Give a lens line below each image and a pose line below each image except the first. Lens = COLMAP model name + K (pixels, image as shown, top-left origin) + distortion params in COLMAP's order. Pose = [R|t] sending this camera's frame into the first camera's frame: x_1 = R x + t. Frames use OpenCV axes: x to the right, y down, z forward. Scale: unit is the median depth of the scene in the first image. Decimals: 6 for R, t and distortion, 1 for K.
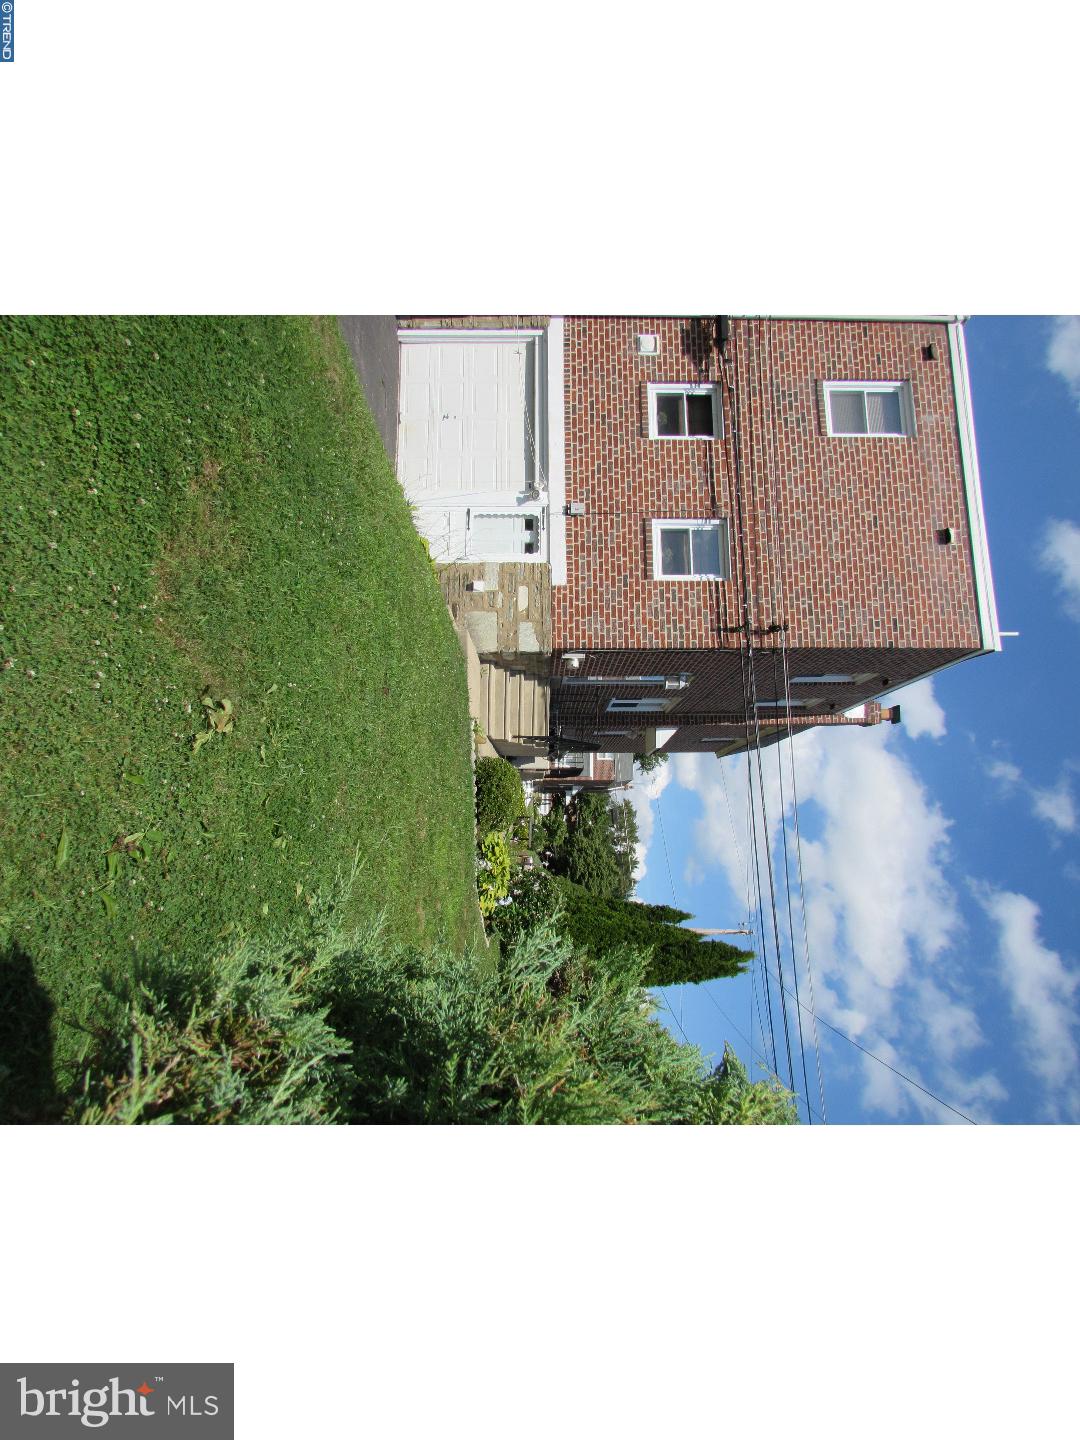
lens RADIAL K [[768.2, 0, 540.0], [0, 768.2, 720.0], [0, 0, 1]] dist [-0.020108, -0.000111]
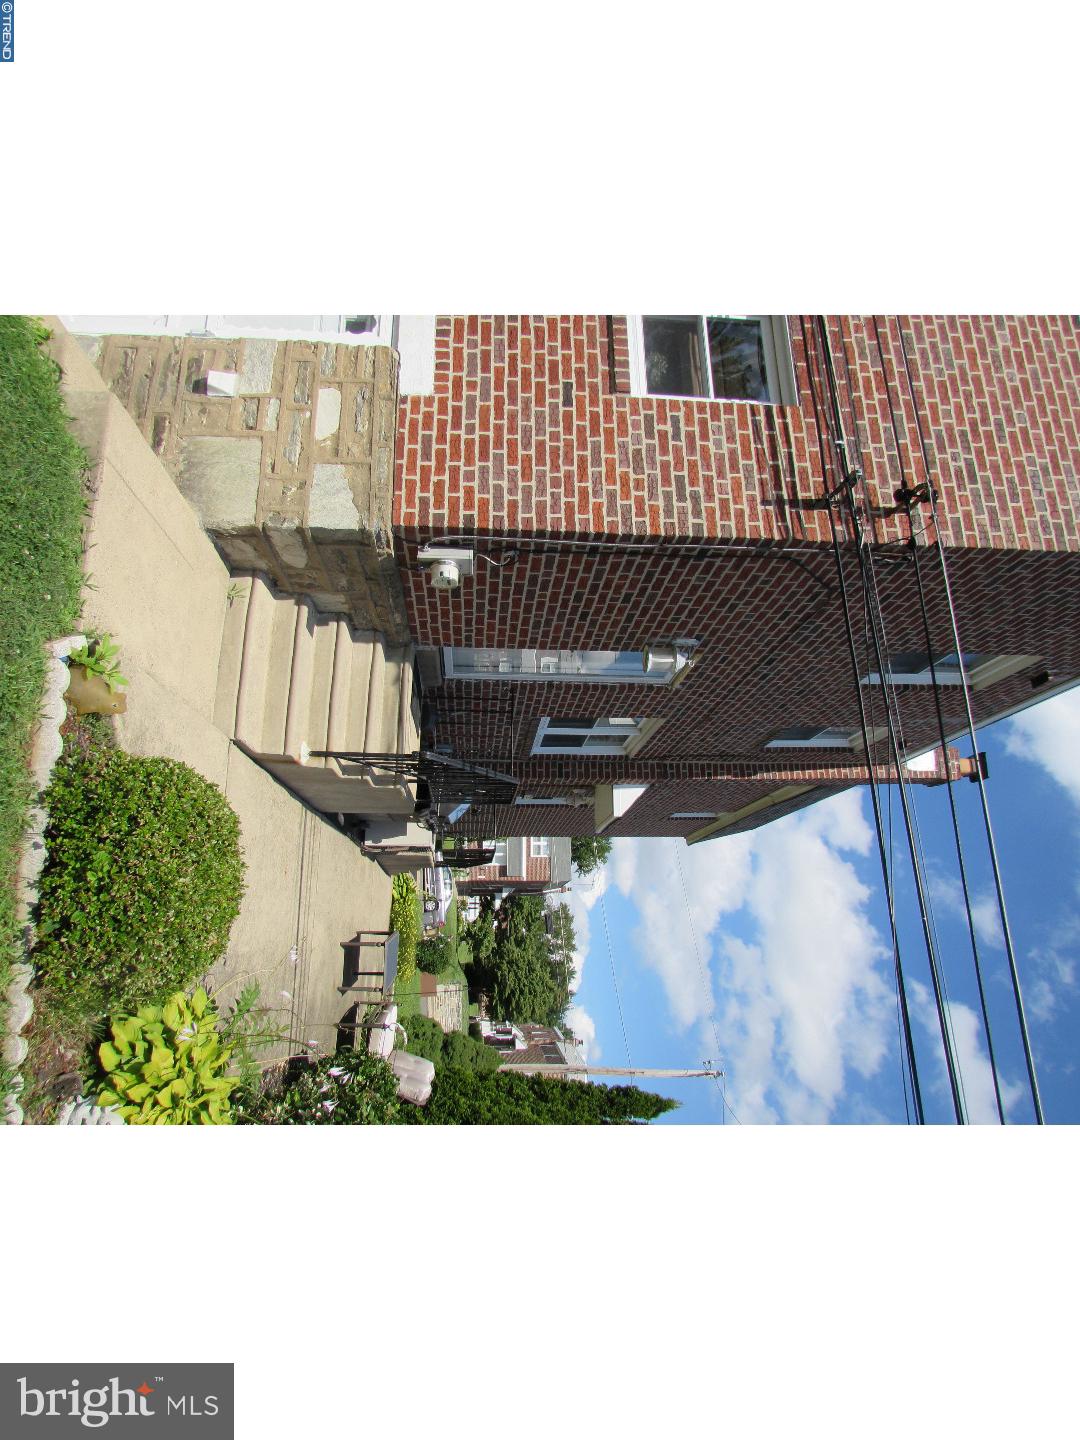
lens RADIAL K [[768.2, 0, 540.0], [0, 768.2, 720.0], [0, 0, 1]] dist [-0.020108, -0.000111]
pose [[0.996601, 0.018735, 0.080225, 0.063574], [-0.008028, 0.991248, -0.131767, 0.063555], [-0.081992, 0.130675, 0.988029, 0.589927]]
